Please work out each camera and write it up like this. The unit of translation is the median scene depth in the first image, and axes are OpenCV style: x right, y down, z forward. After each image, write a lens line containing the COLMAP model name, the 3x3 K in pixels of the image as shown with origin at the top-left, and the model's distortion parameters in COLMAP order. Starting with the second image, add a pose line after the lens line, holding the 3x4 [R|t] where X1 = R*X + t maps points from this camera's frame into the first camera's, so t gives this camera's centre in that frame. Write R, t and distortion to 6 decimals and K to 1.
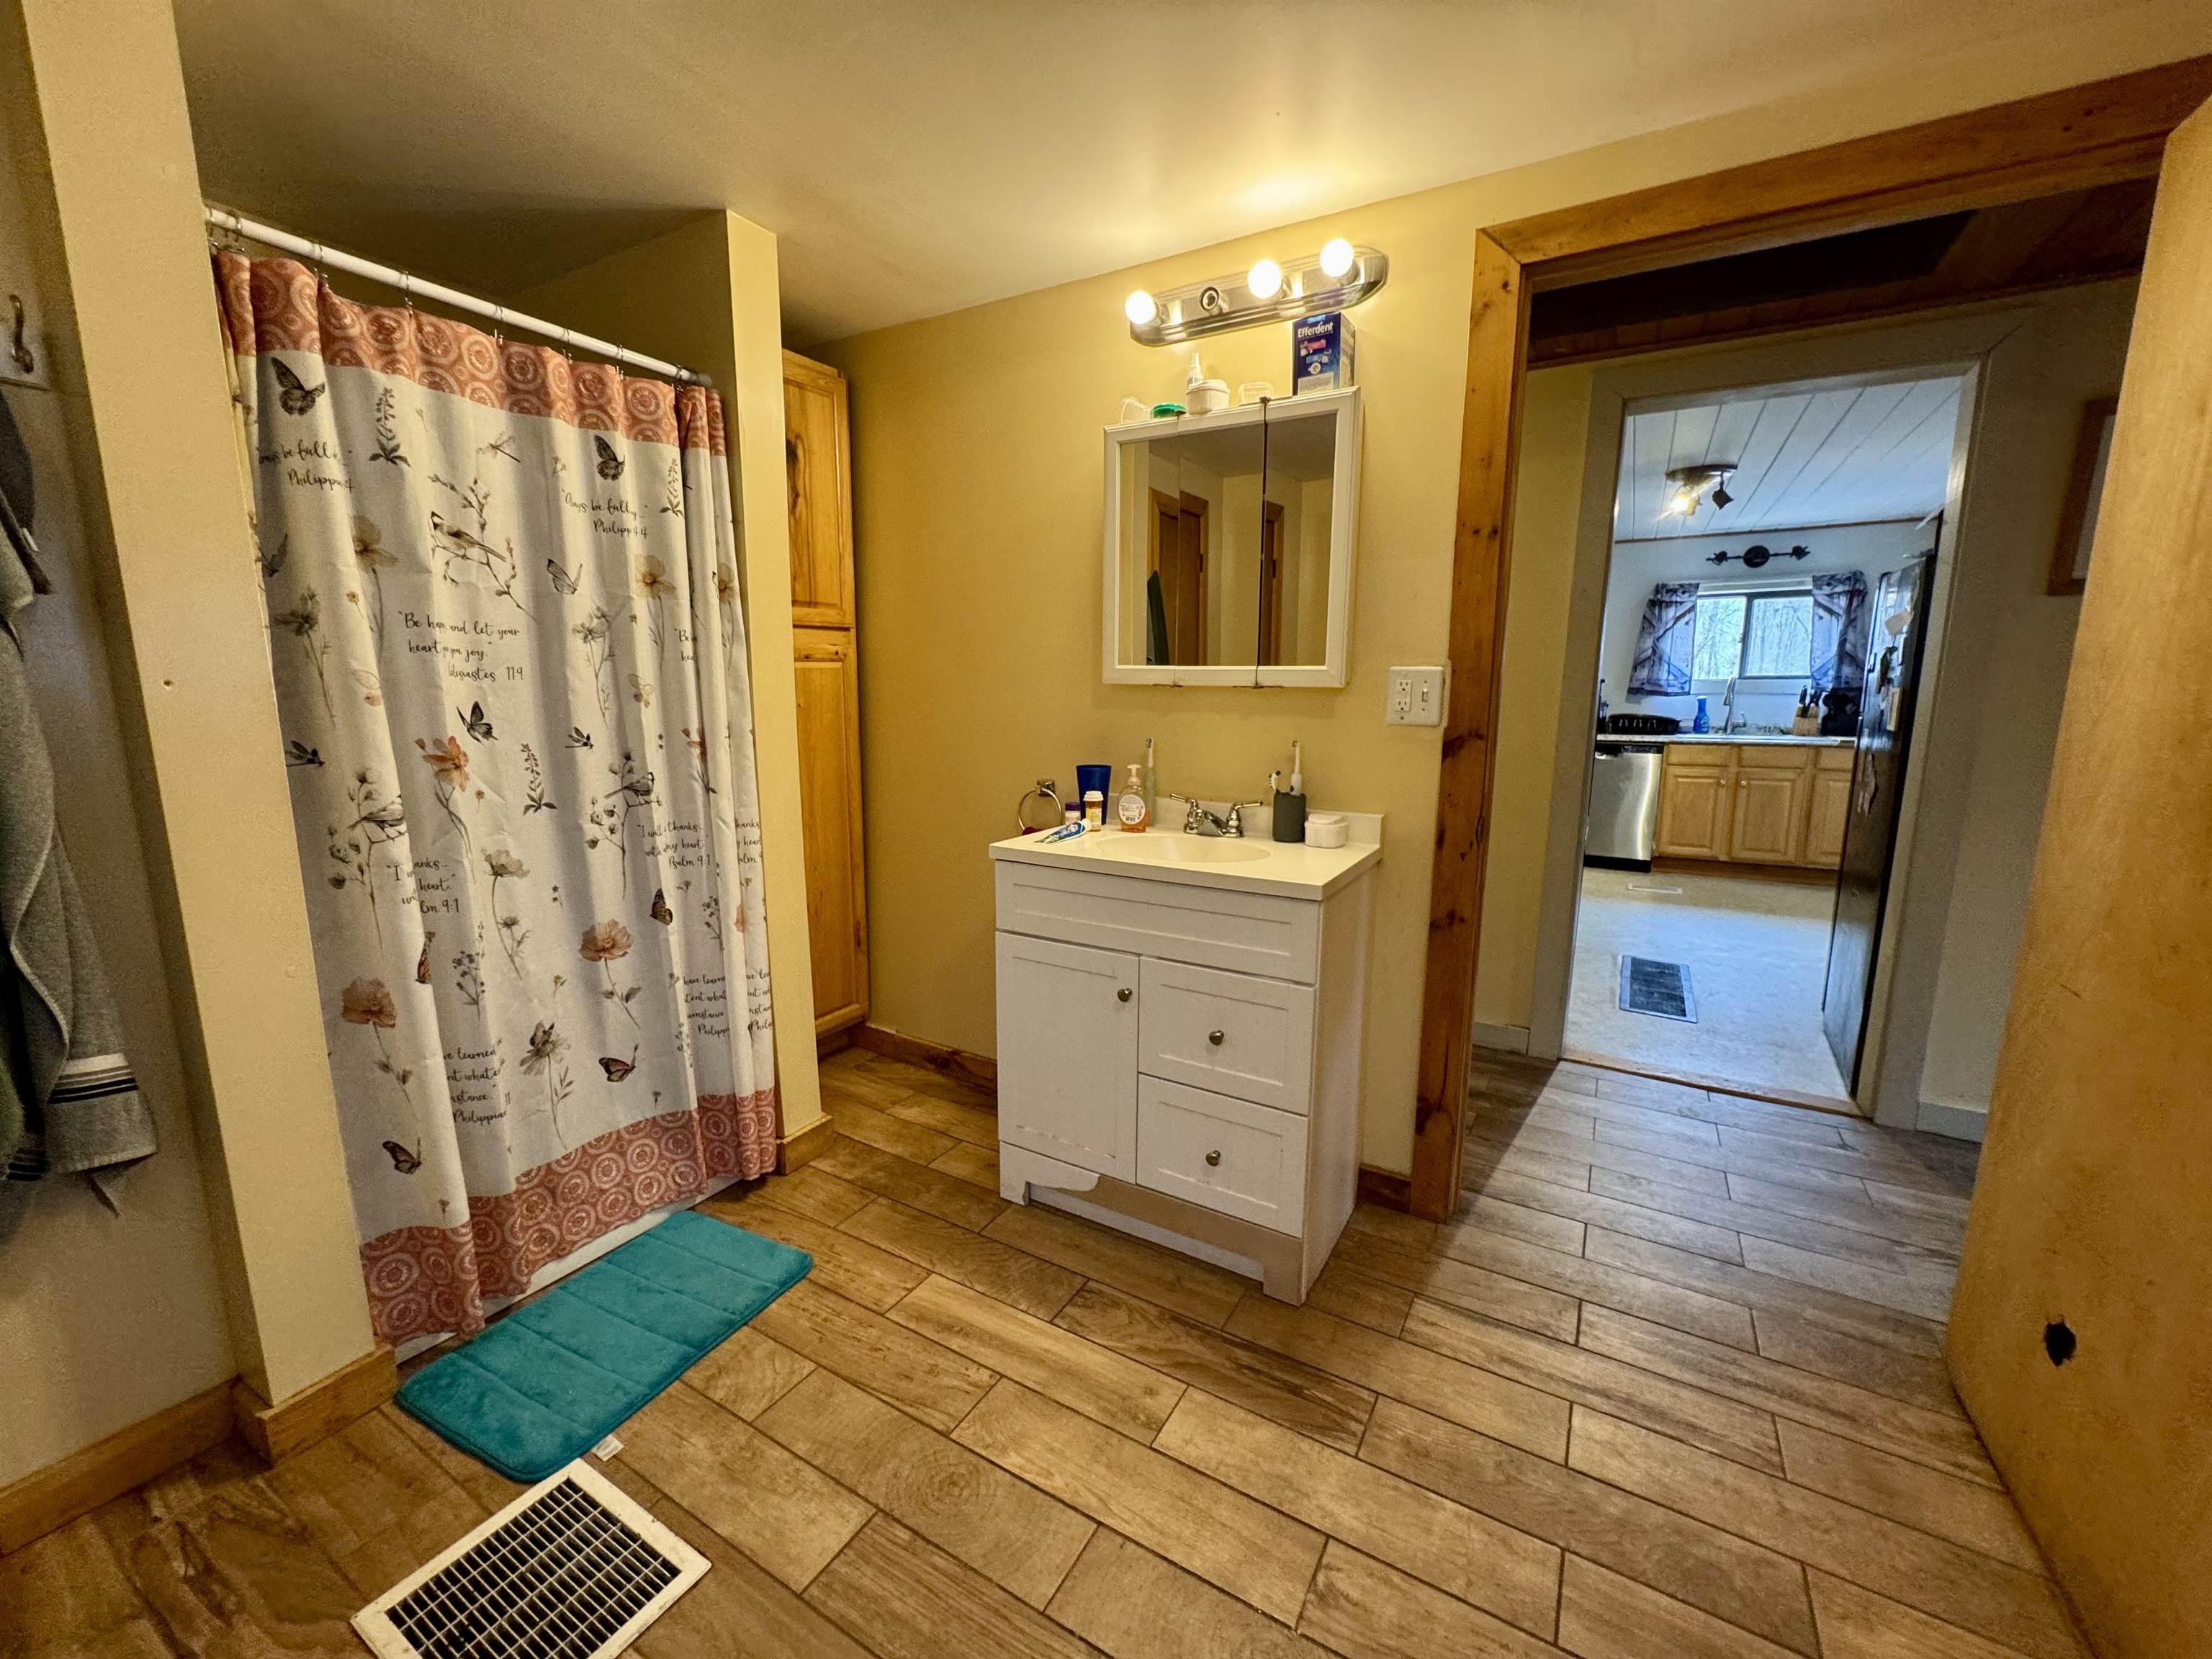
lens RADIAL K [[878.3, 0, 1102.6], [0, 878.3, 832.5], [0, 0, 1]] dist [-0.004423, 0.000714]
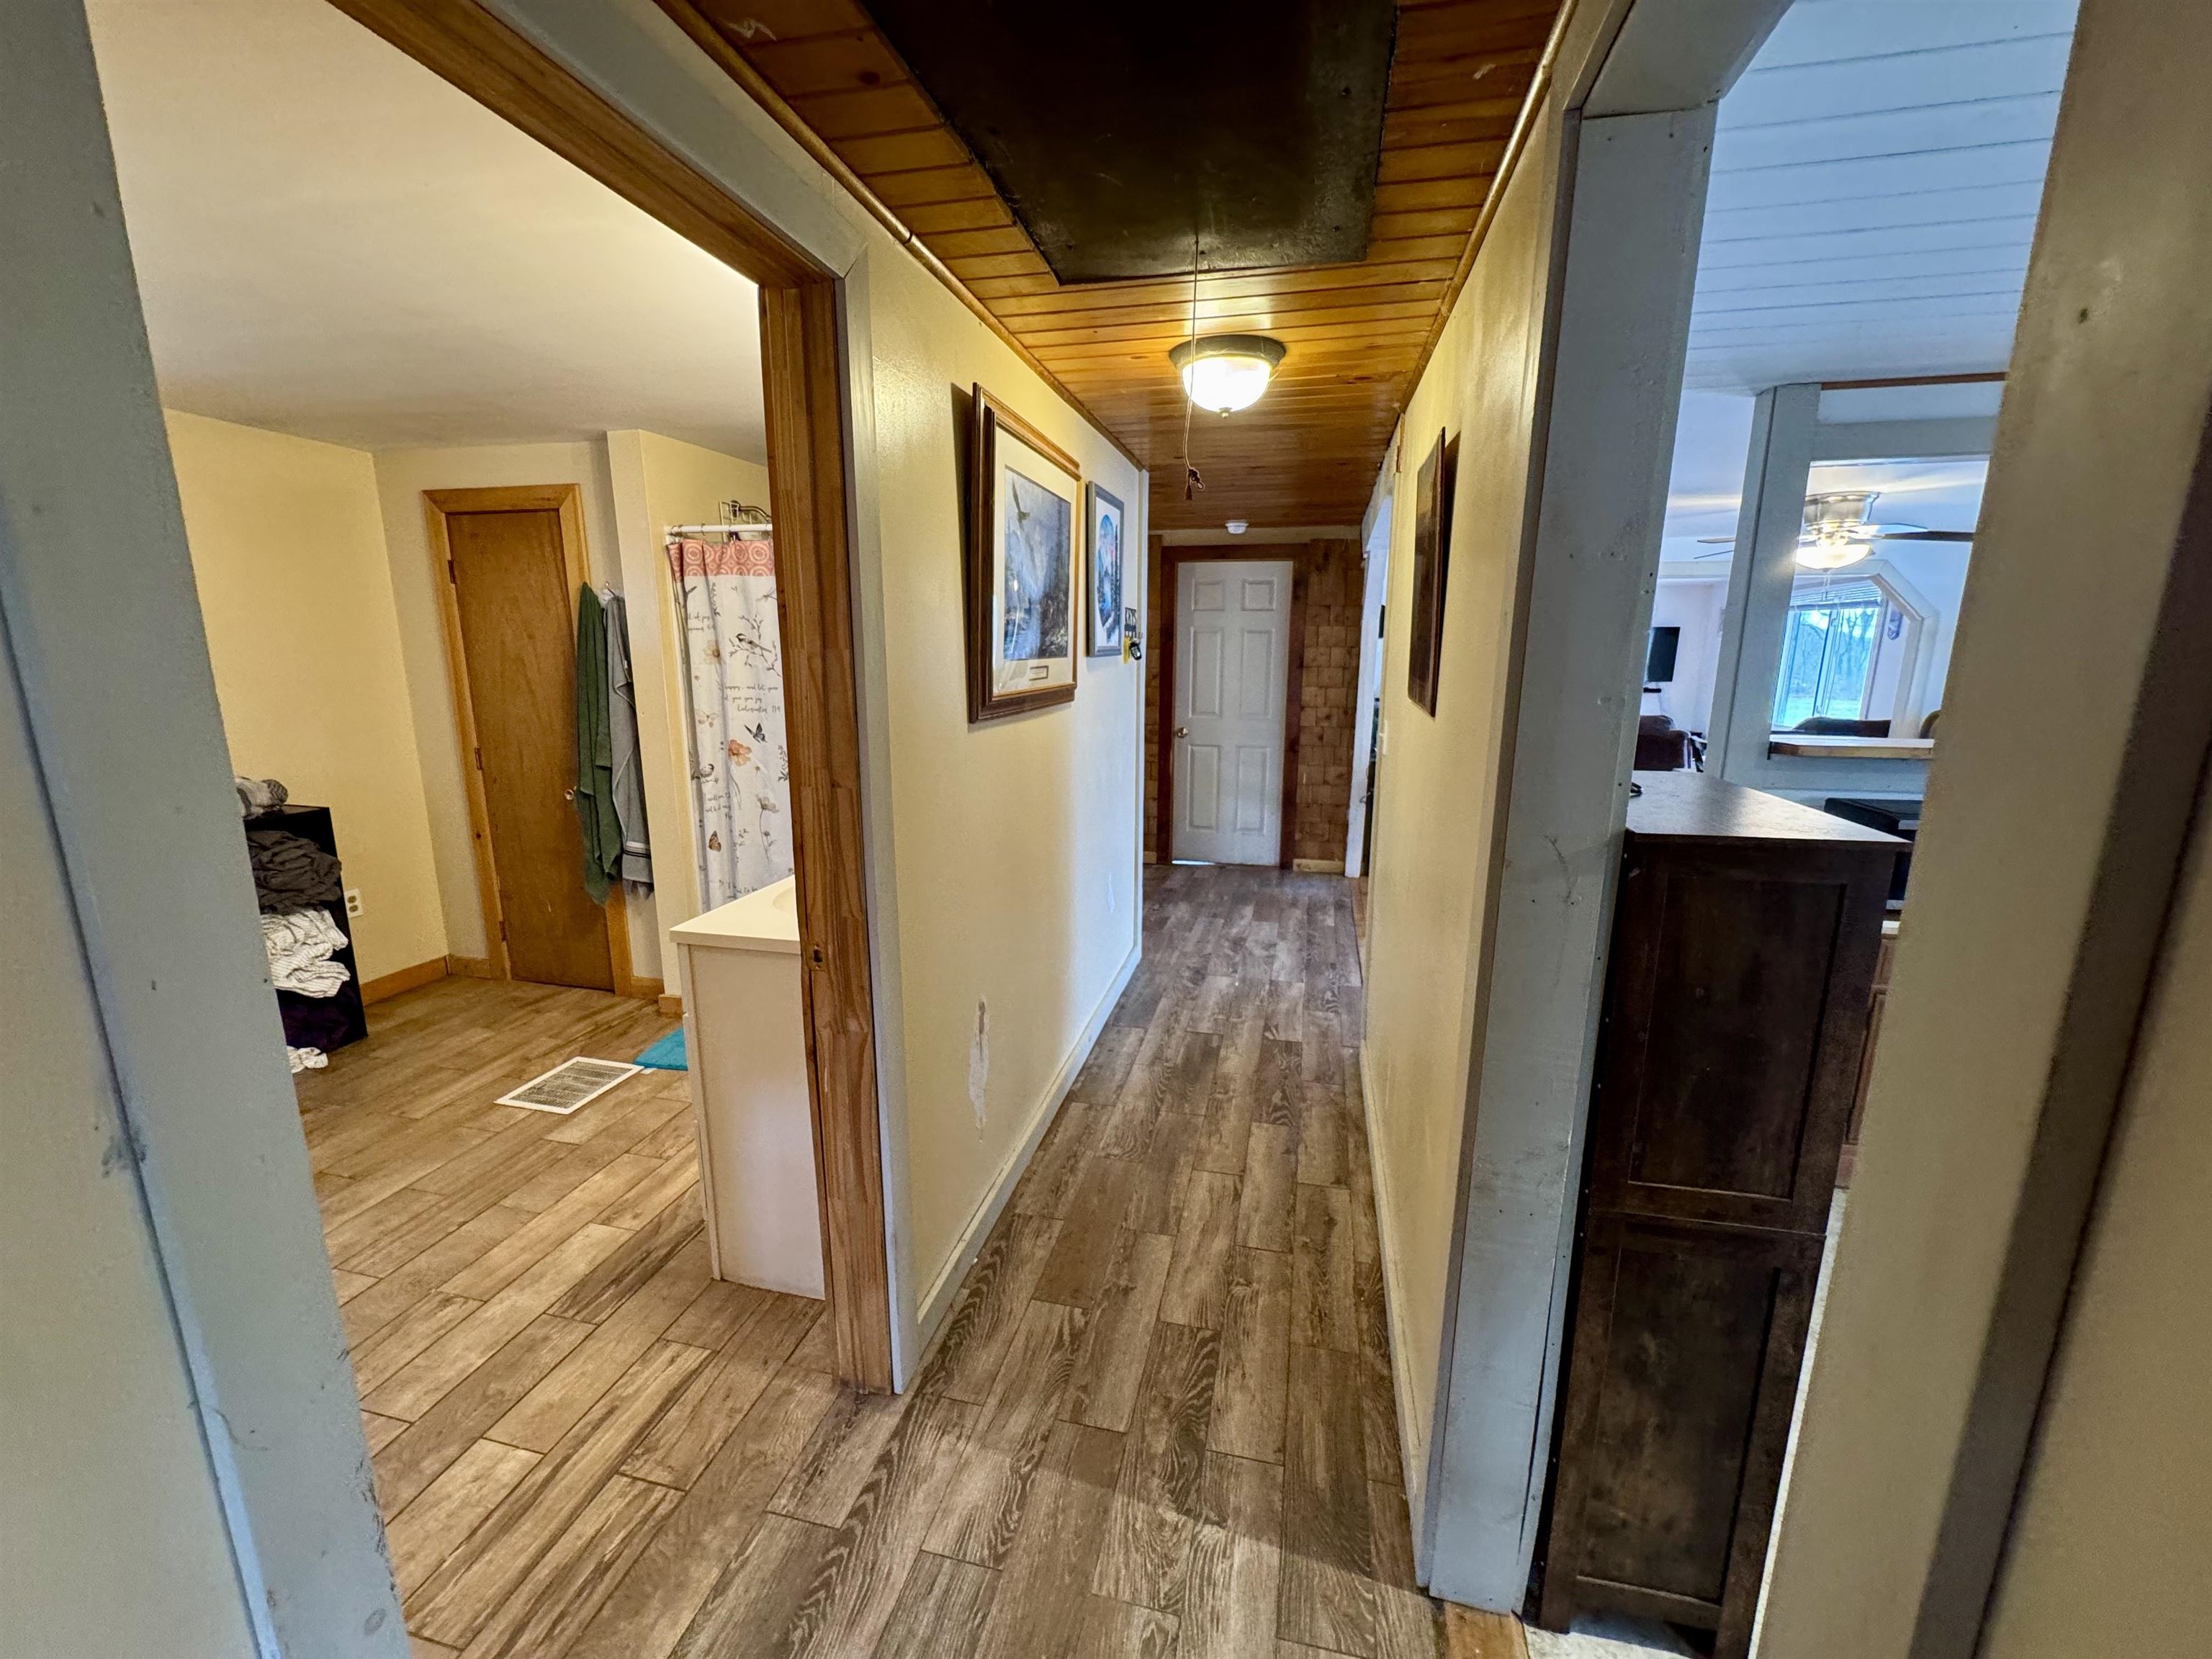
lens RADIAL K [[878.3, 0, 1101.6], [0, 878.3, 831.2], [0, 0, 1]] dist [-0.004423, 0.000714]
pose [[0.297400, 0.187174, -0.936226, 1.631423], [-0.160644, 0.976425, 0.144181, -0.361045], [0.941141, 0.107520, 0.320457, 1.244669]]
